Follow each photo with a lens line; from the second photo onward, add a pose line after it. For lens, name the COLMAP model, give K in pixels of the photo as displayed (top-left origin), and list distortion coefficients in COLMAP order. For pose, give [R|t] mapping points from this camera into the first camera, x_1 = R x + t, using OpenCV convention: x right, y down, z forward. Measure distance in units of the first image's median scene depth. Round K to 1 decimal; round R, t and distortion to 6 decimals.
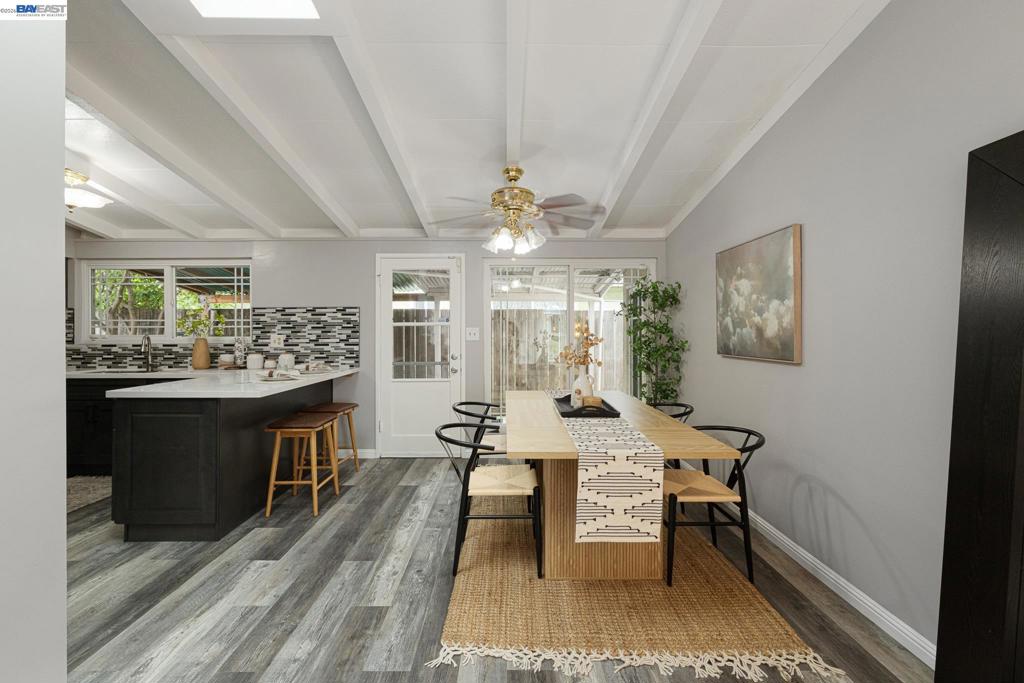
lens RADIAL K [[447.0, 0, 507.5], [0, 447.0, 330.6], [0, 0, 1]] dist [0.000888, 0.000521]
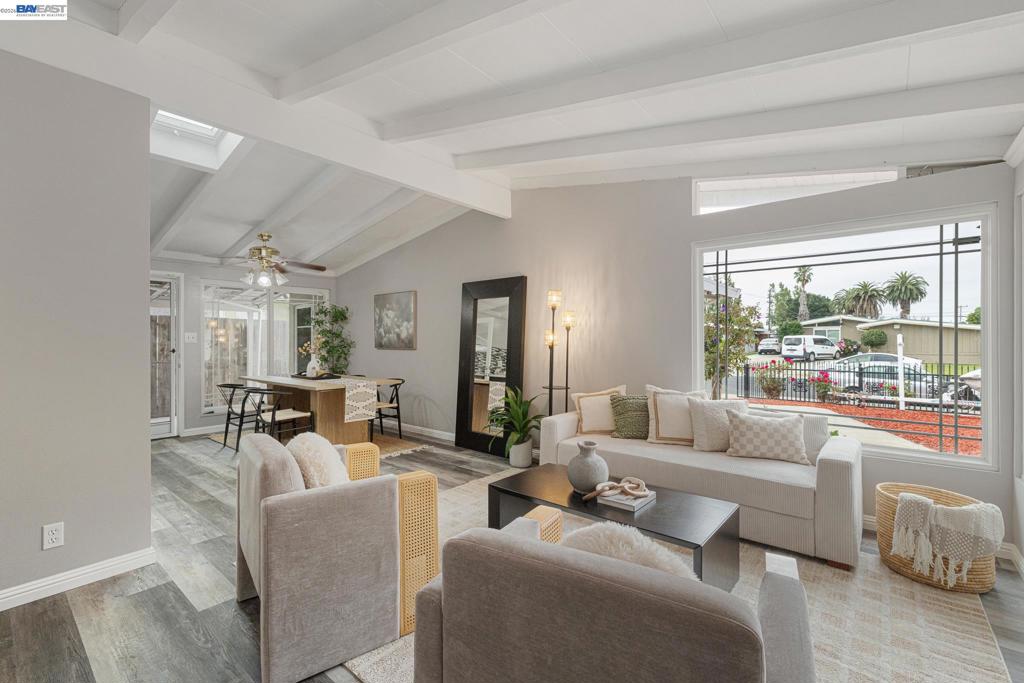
lens RADIAL K [[447.0, 0, 512.2], [0, 447.0, 337.7], [0, 0, 1]] dist [0.000888, 0.000521]
pose [[0.651931, -0.000438, 0.758278, -0.792814], [0.000163, 1.000000, 0.000438, 0.011489], [-0.758278, -0.000162, 0.651931, -0.916192]]
